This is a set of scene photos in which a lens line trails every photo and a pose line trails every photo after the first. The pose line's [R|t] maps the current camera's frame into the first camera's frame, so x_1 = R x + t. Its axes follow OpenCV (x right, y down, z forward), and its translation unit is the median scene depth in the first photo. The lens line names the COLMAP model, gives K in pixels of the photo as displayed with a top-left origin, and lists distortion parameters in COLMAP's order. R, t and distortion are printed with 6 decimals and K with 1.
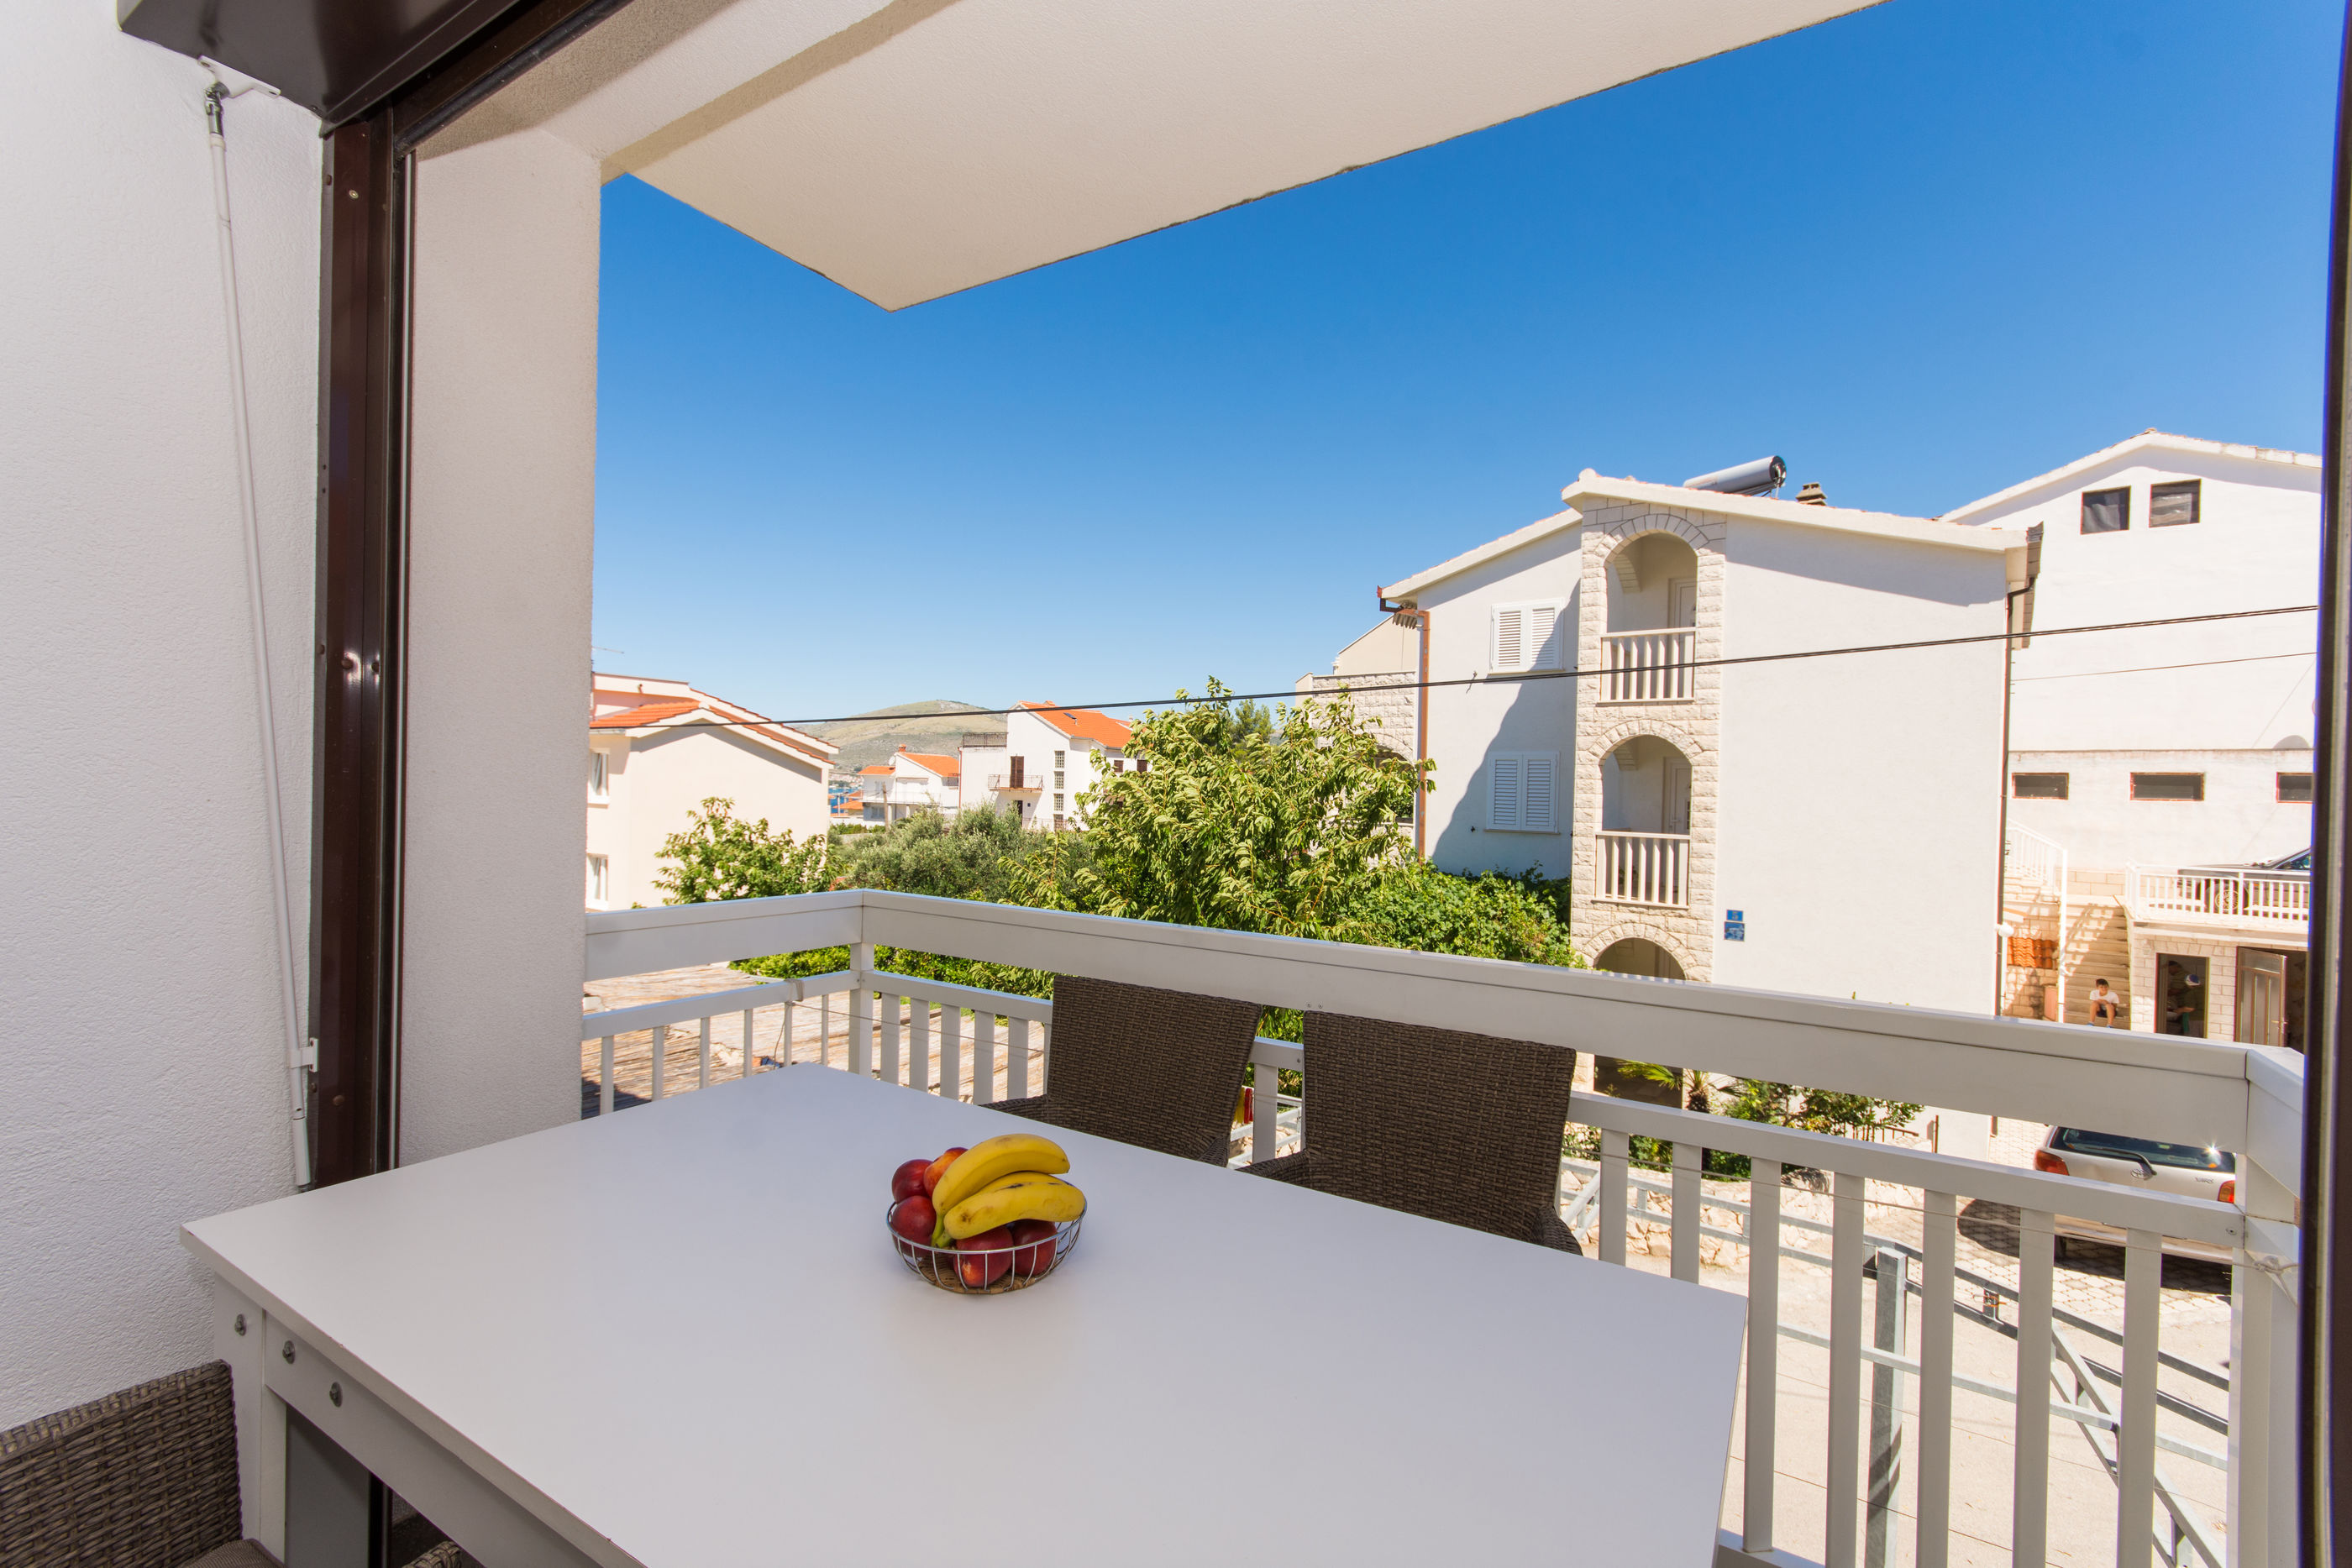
lens RADIAL K [[1026.3, 0, 1183.1], [0, 1026.3, 780.1], [0, 0, 1]] dist [0.008158, -0.001726]
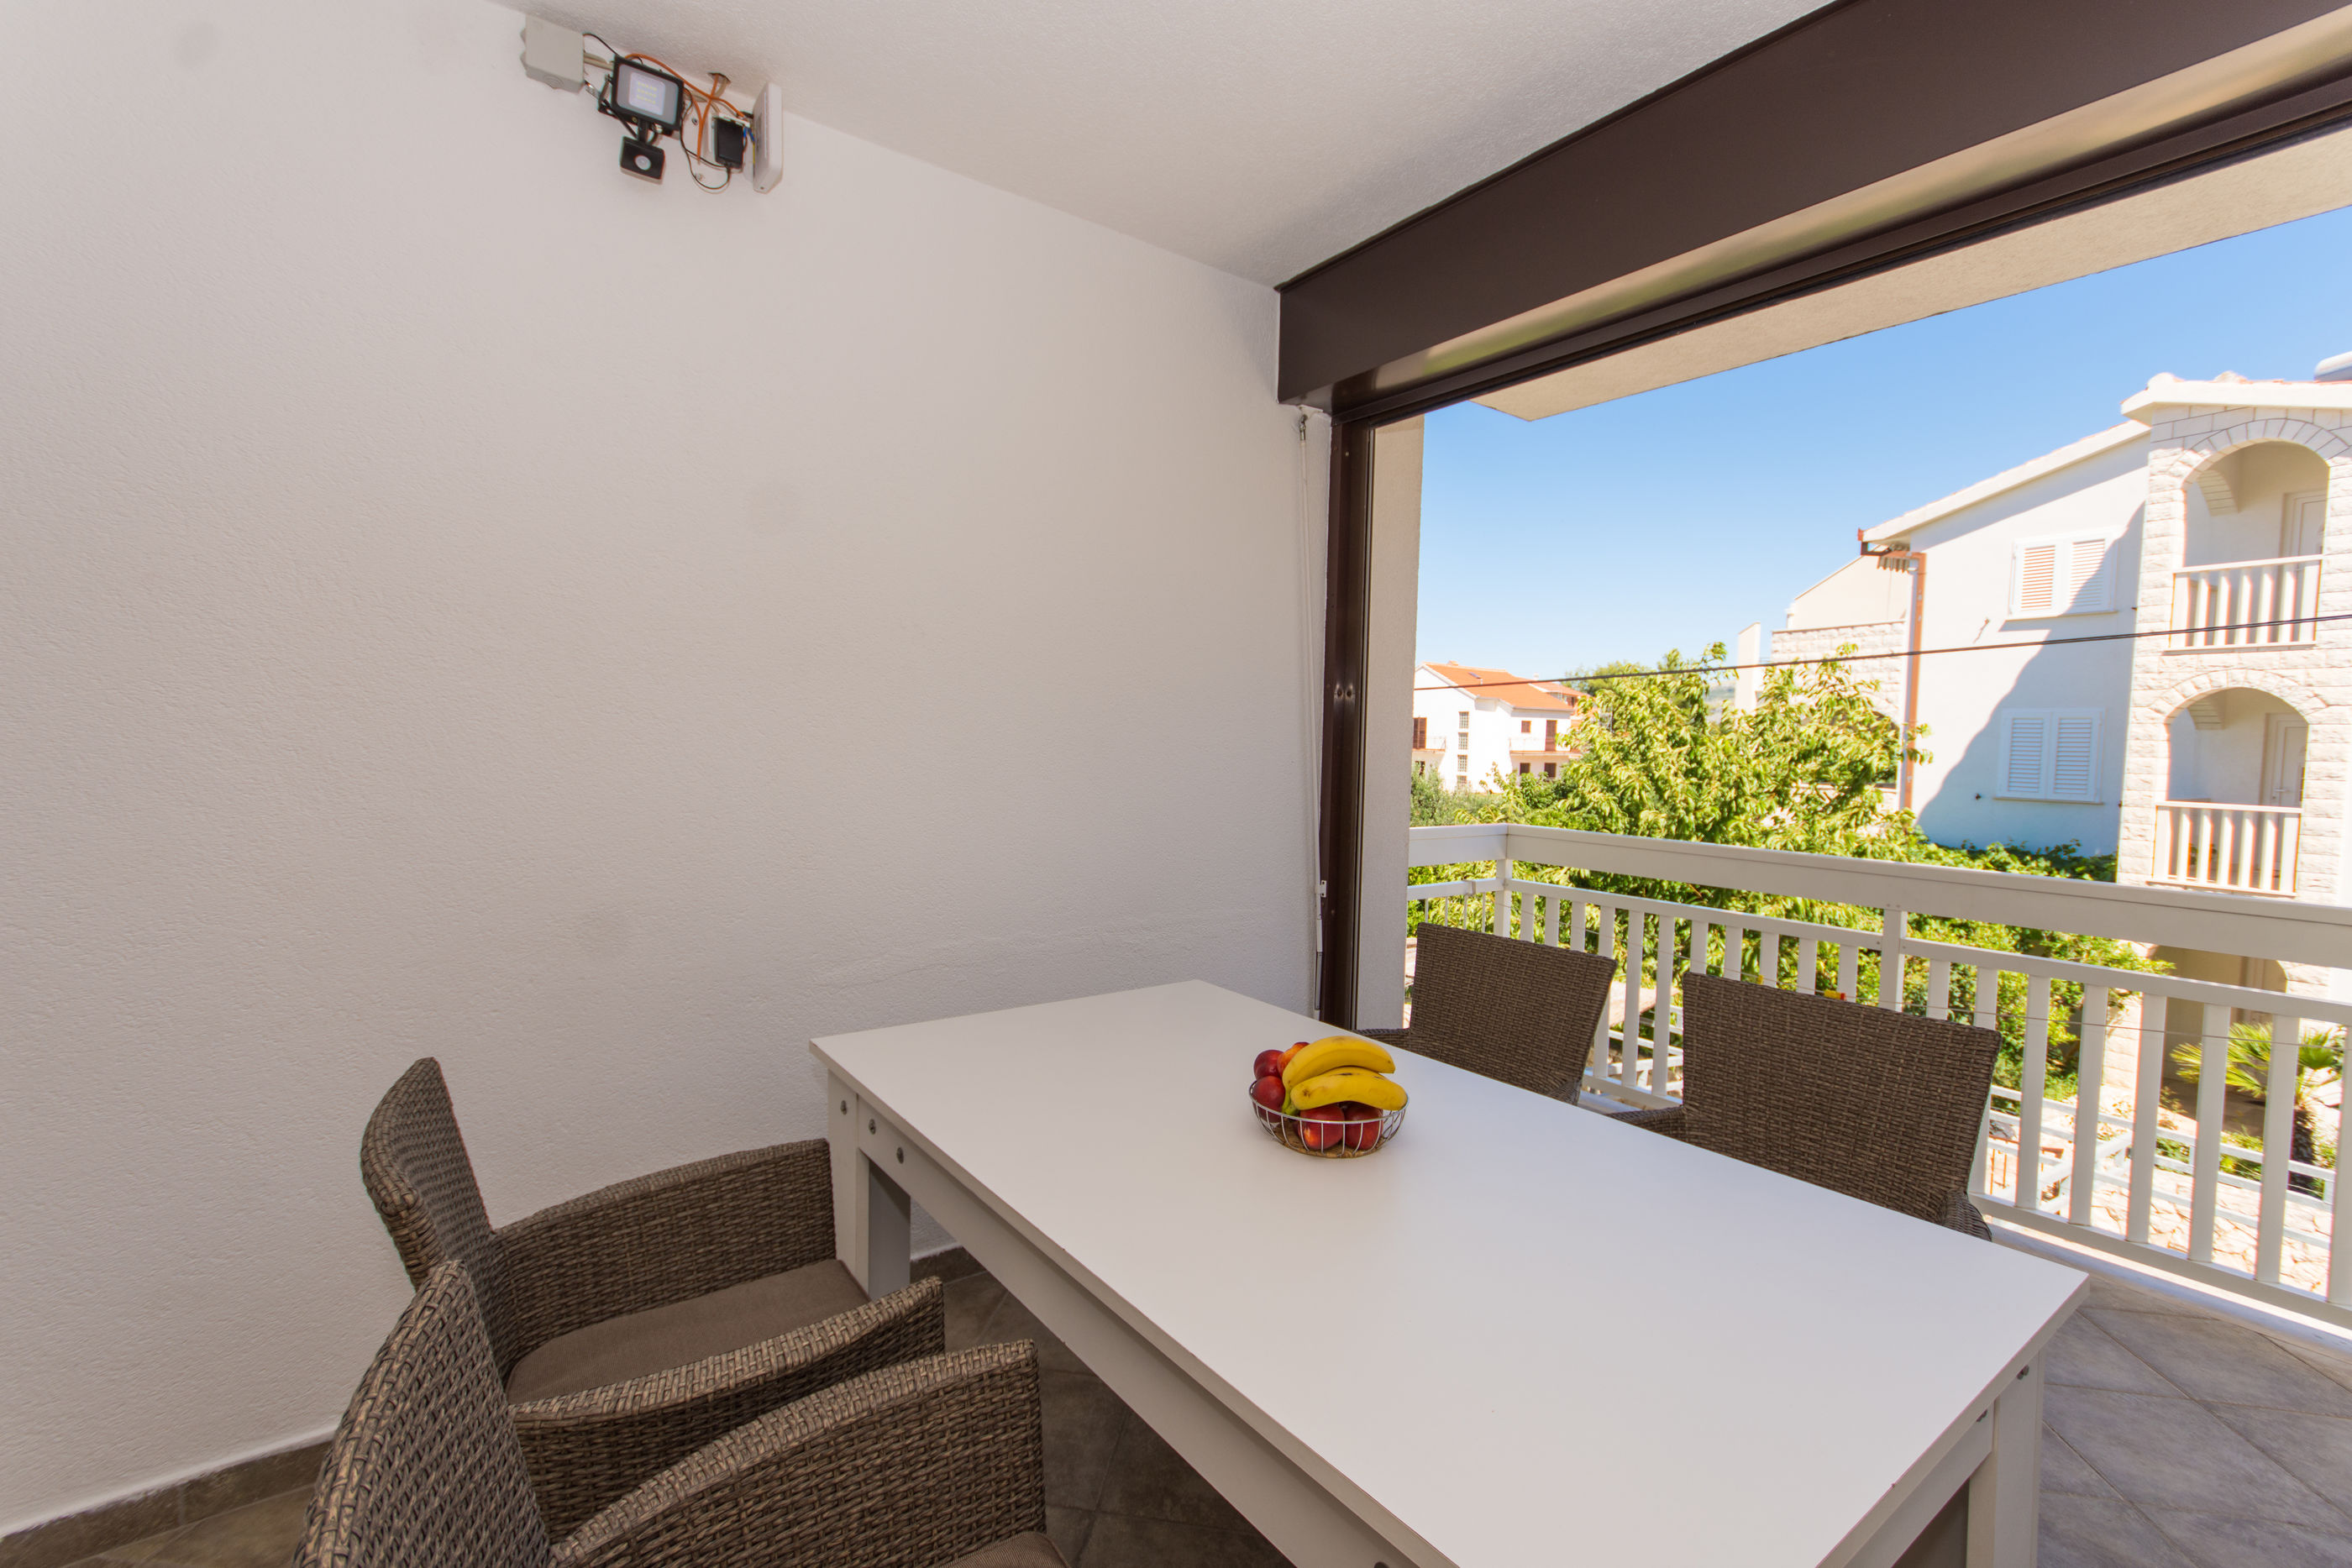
lens RADIAL K [[1026.3, 0, 1183.9], [0, 1026.3, 788.1], [0, 0, 1]] dist [0.008158, -0.001726]
pose [[0.931187, 0.012761, -0.364319, -0.040487], [0.004046, 0.998964, 0.045332, -0.003707], [0.364520, -0.043686, 0.930170, -0.096593]]
